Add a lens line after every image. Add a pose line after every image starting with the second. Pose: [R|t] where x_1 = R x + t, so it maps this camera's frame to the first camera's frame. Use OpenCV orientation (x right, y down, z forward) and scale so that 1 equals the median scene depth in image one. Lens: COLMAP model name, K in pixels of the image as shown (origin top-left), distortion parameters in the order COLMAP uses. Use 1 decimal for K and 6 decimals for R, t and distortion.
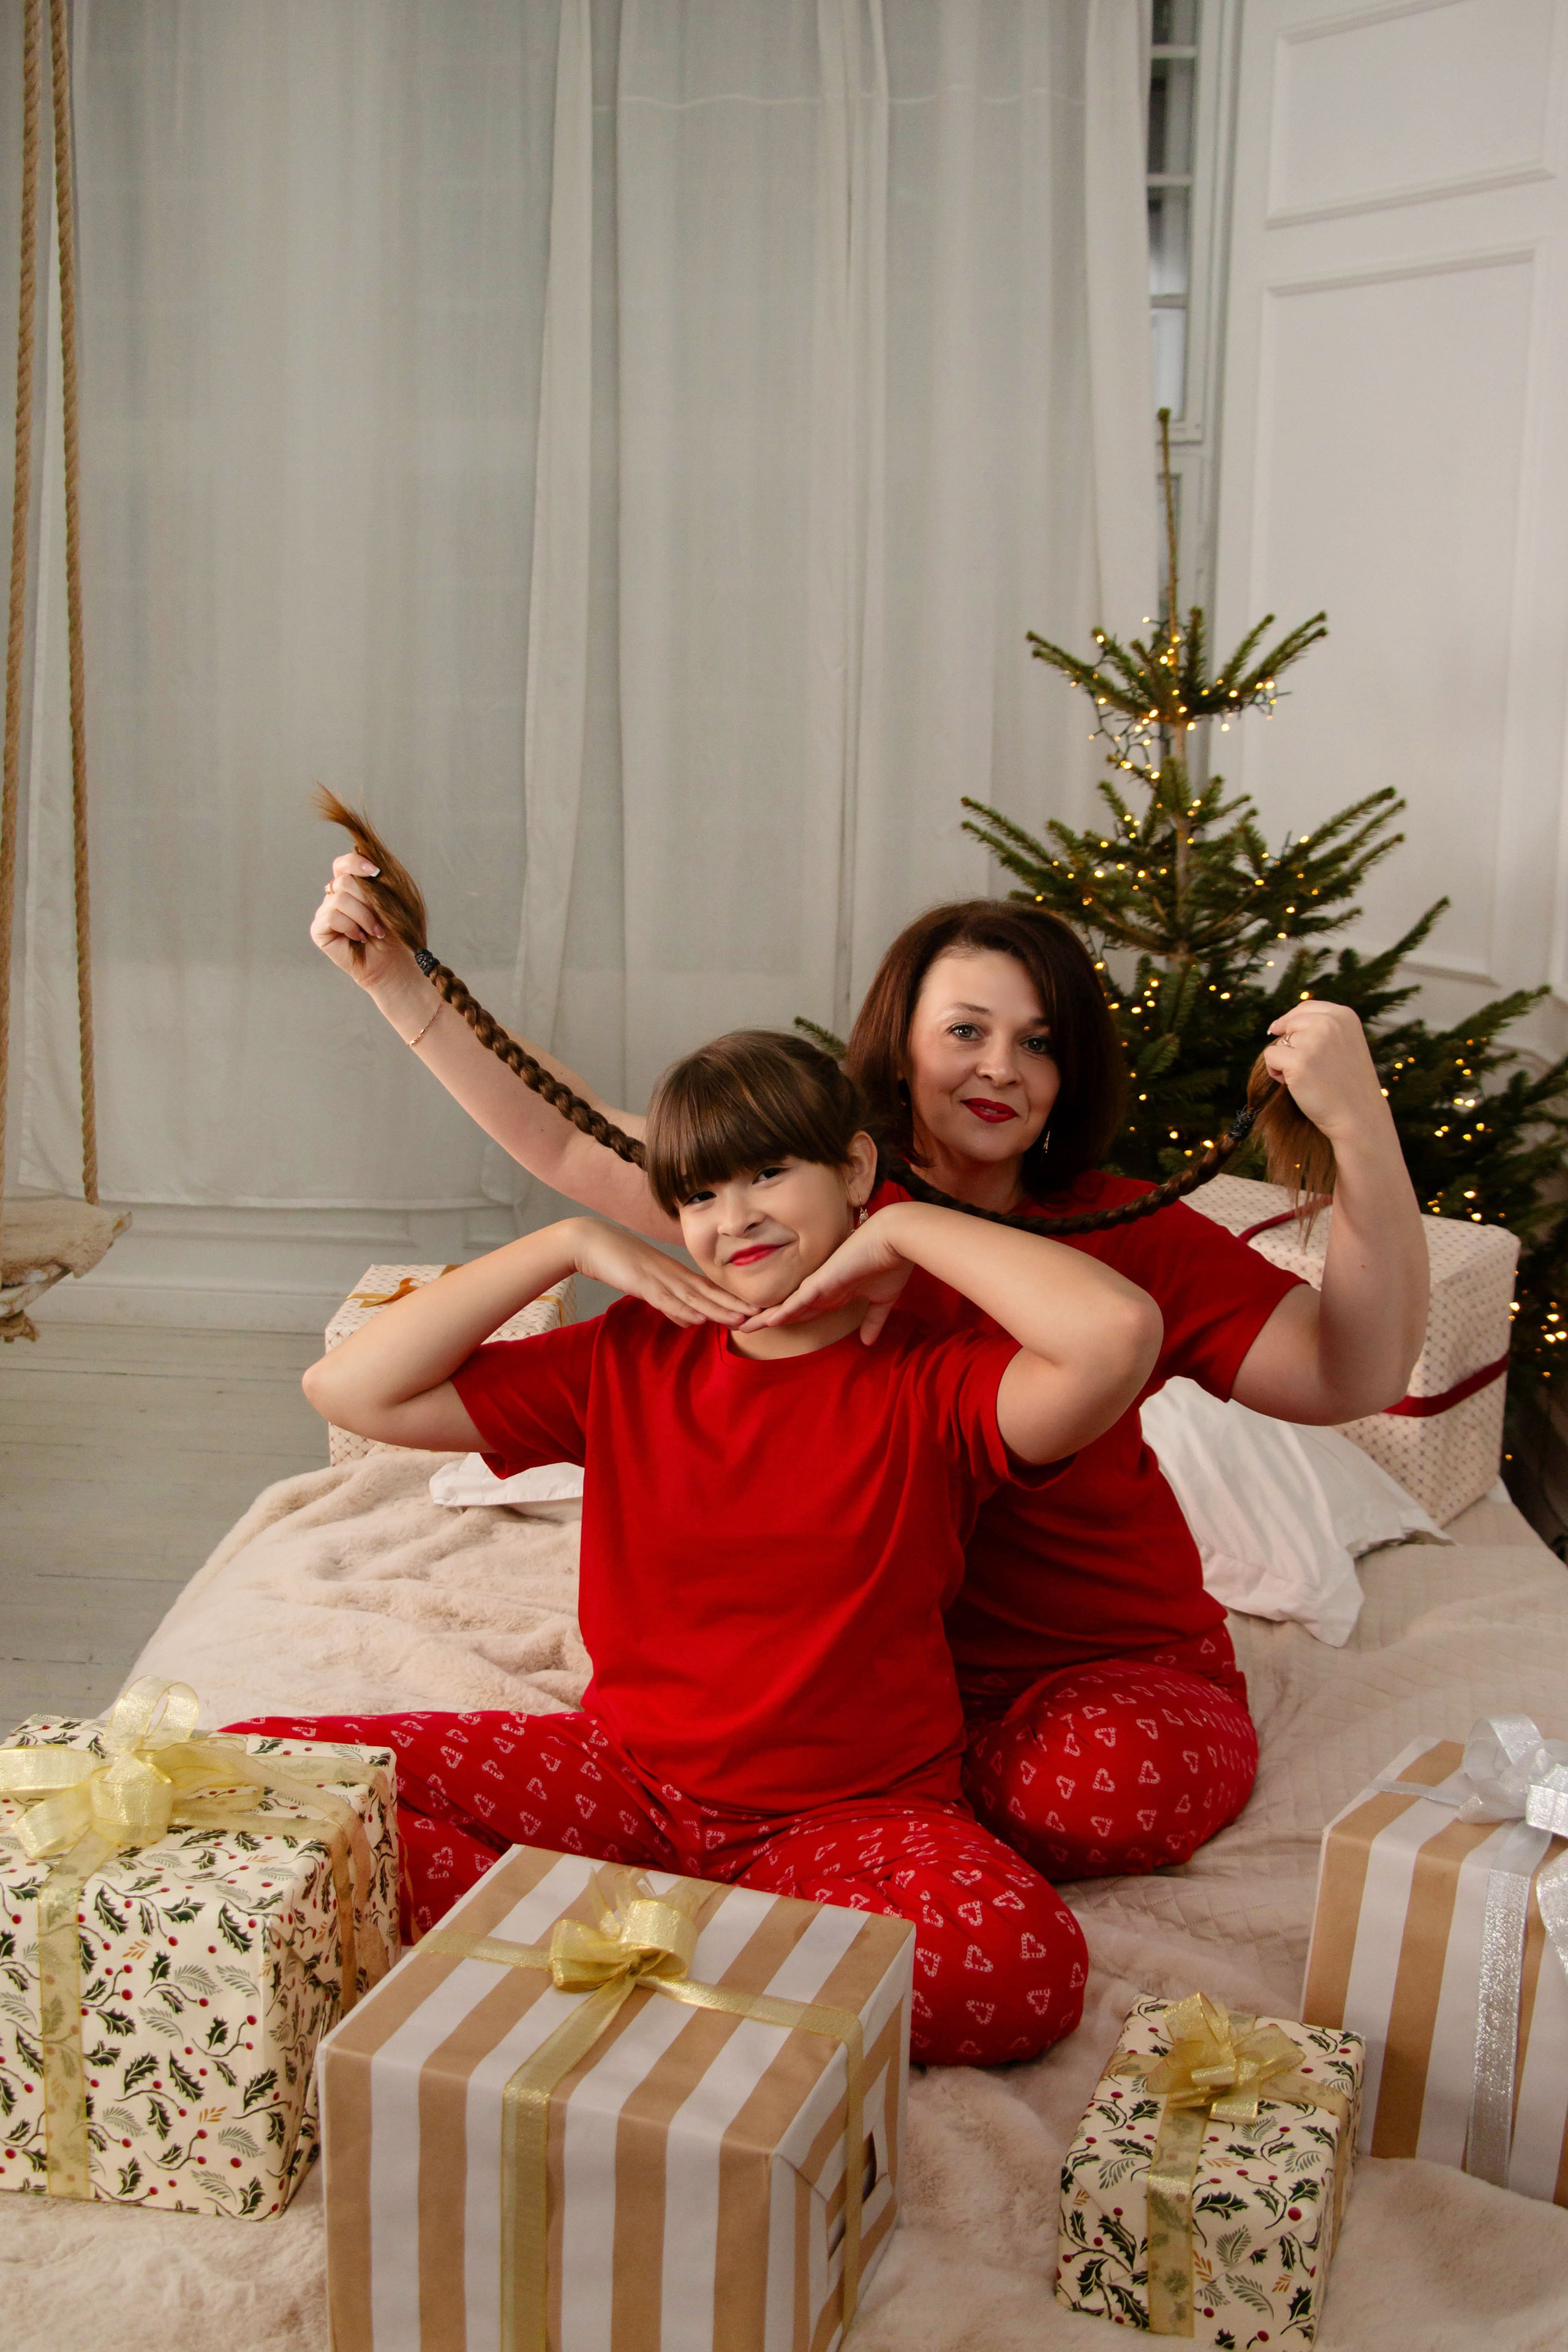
lens RADIAL K [[2519.4, 0, 784.0], [0, 2519.4, 1176.0], [0, 0, 1]] dist [-0.132053, 0.289869]
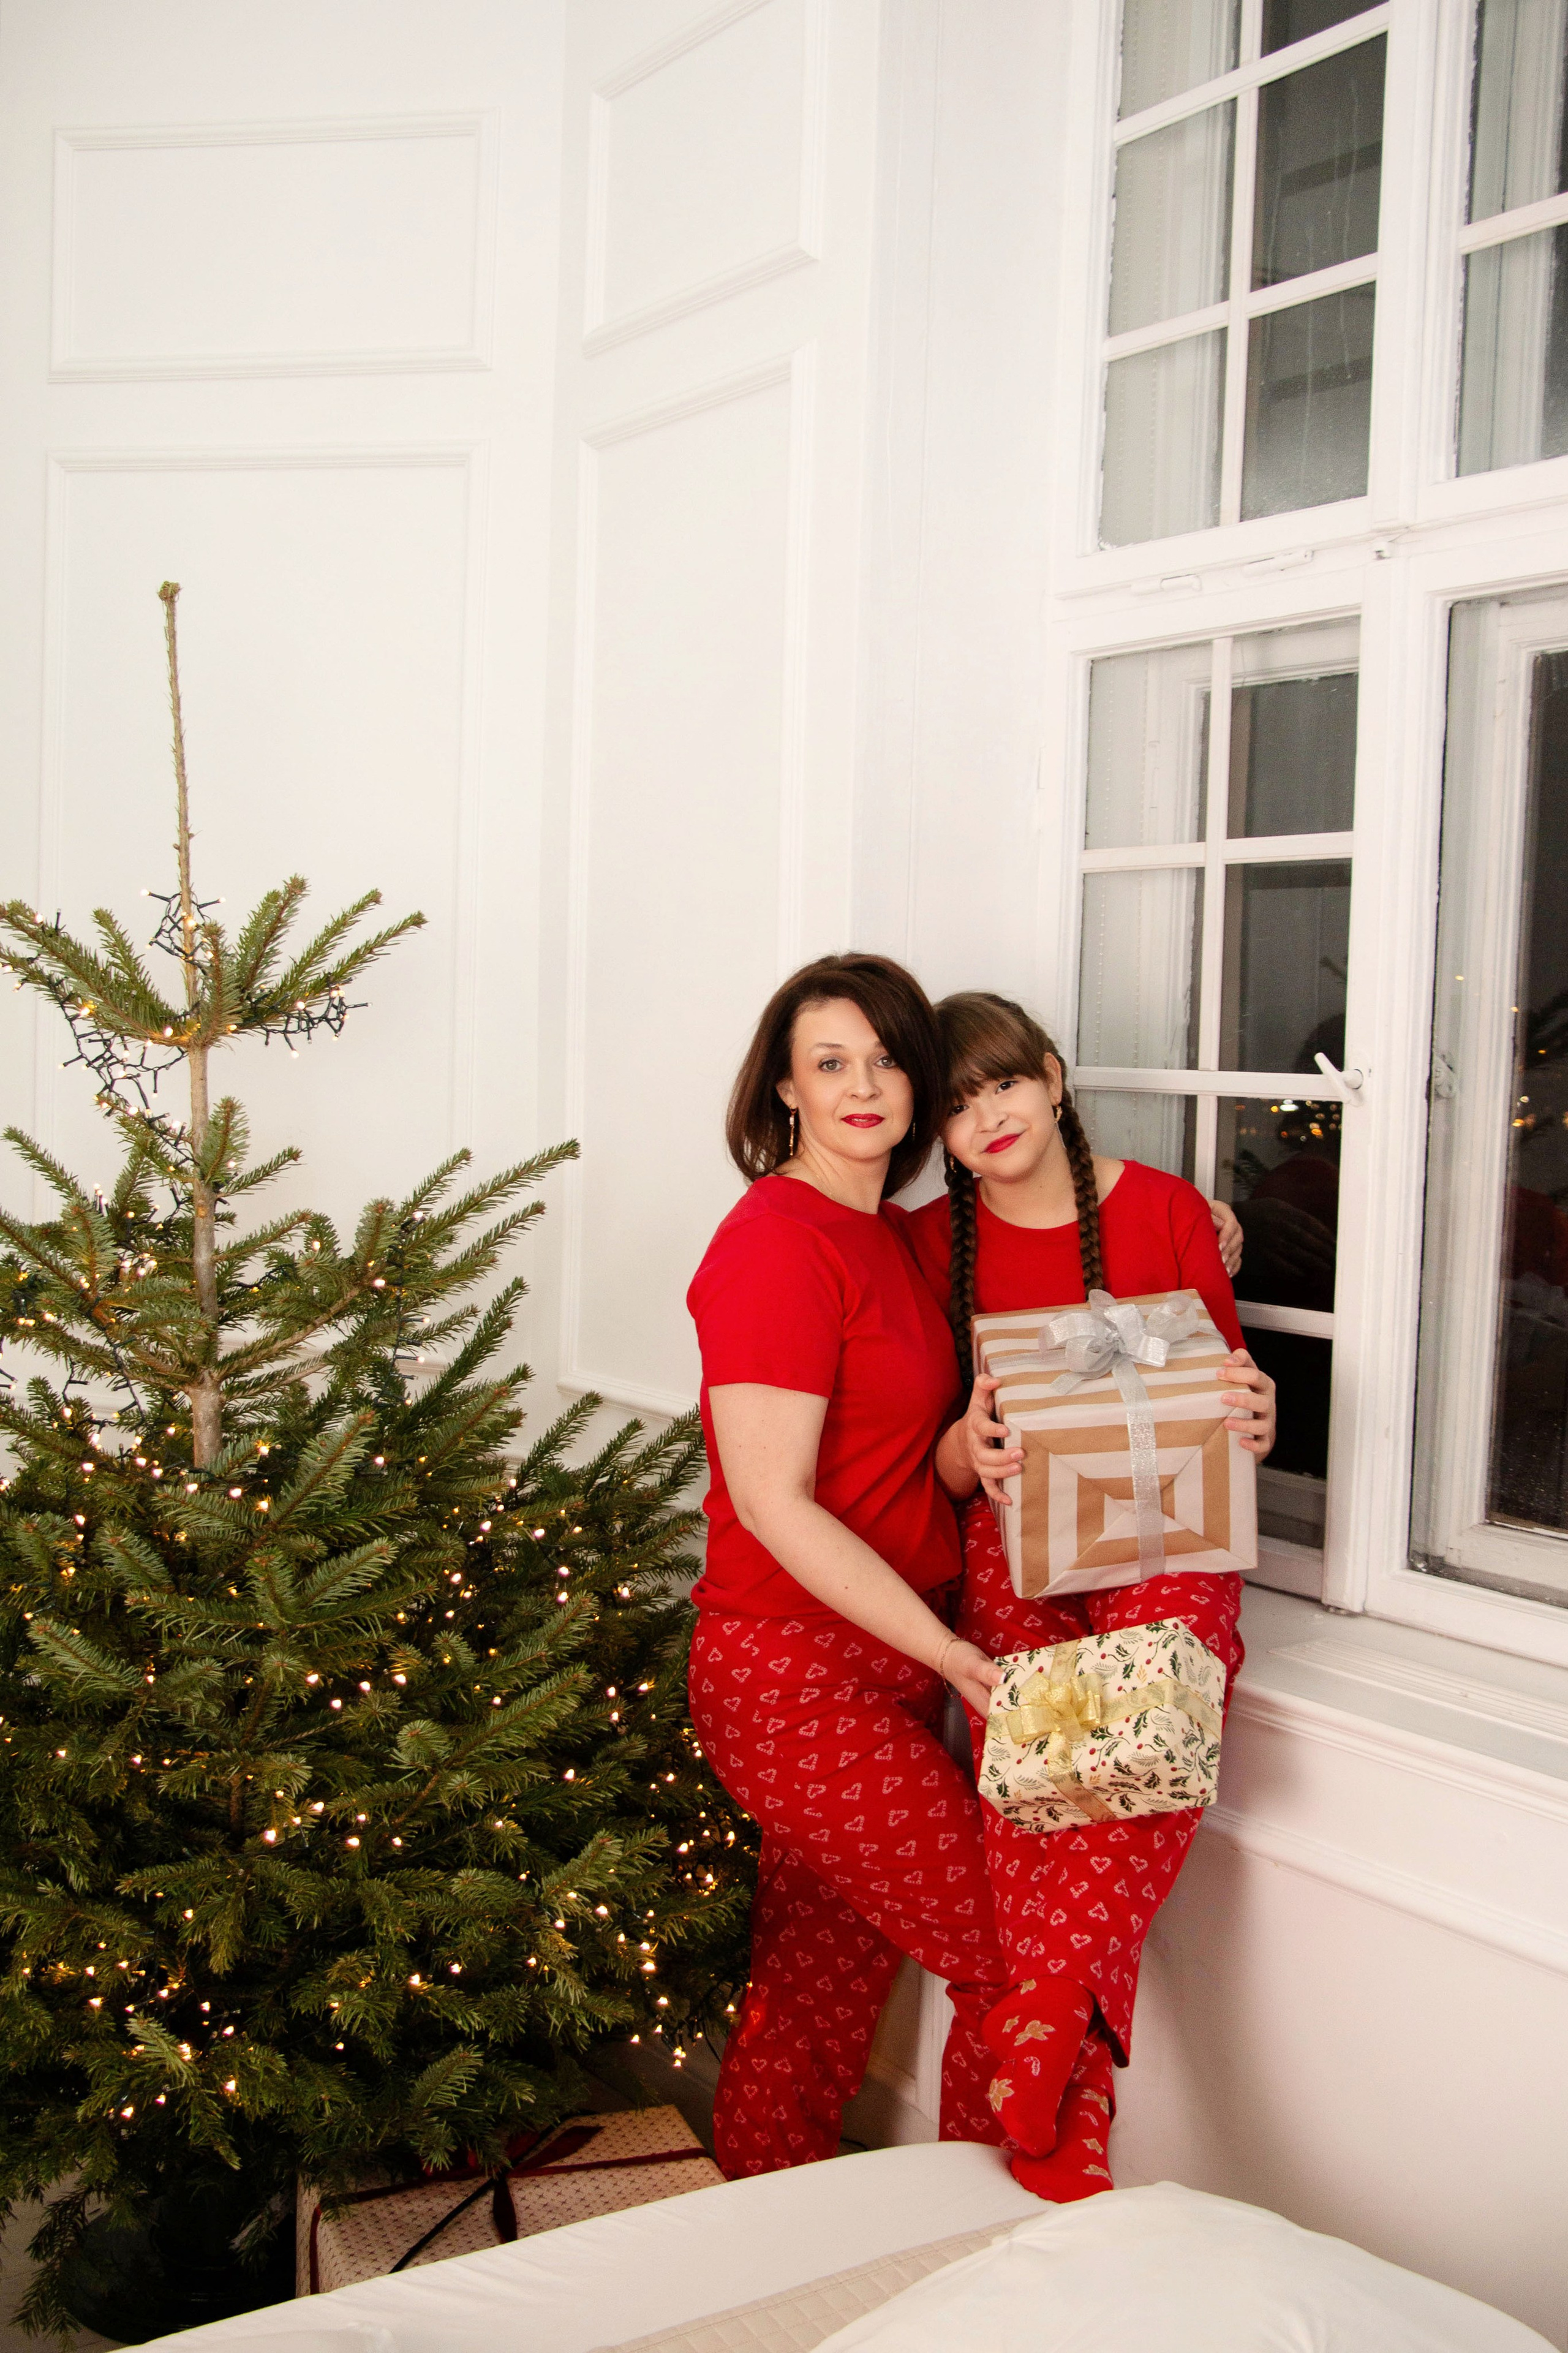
lens RADIAL K [[2520.3, 0, 784.0], [0, 2520.3, 1176.5], [0, 0, 1]] dist [-0.132053, 0.289869]
pose [[0.754647, -0.024589, 0.655670, -0.428895], [0.099985, 0.991936, -0.077879, -0.203545], [-0.648468, 0.124328, 0.751020, 1.036475]]
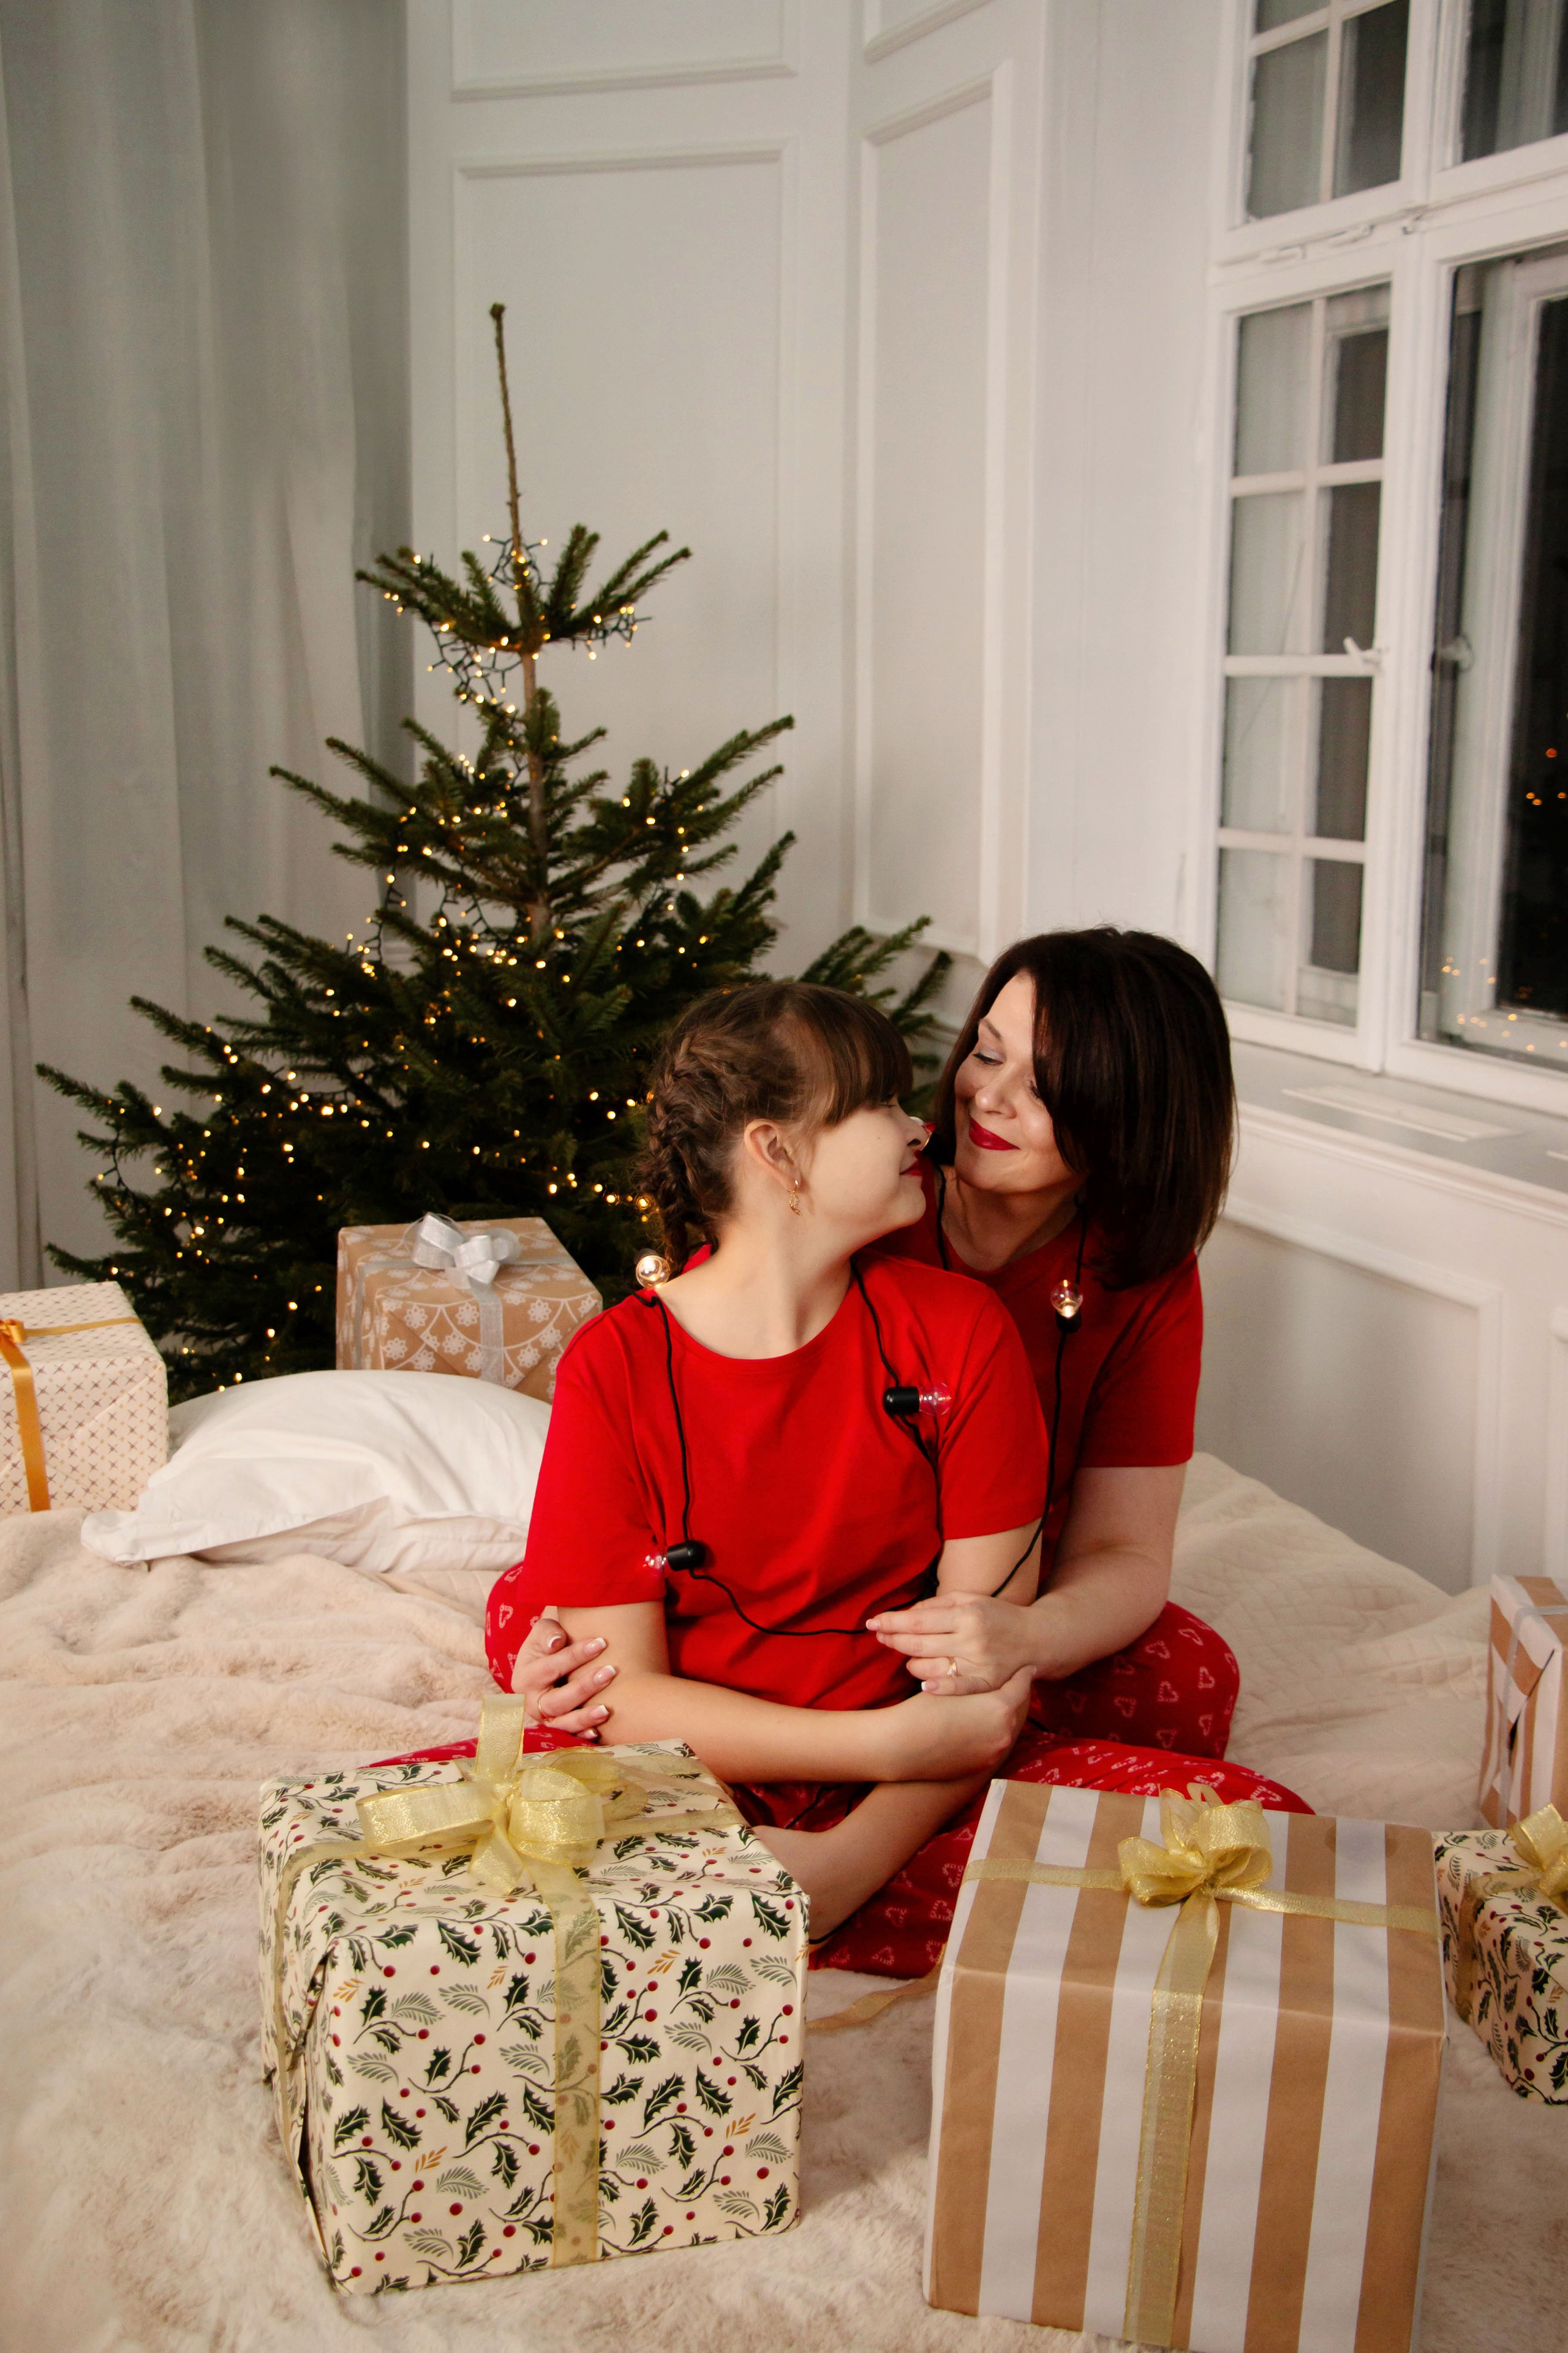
lens RADIAL K [[2938.8, 0, 794.3], [0, 2938.8, 1209.3], [0, 0, 1]] dist [-0.105095, 0.573880]
pose [[0.887310, -0.087793, 0.452741, -0.673432], [0.086701, 0.995964, 0.023210, 0.014766], [-0.452951, 0.018659, 0.891340, 0.014001]]
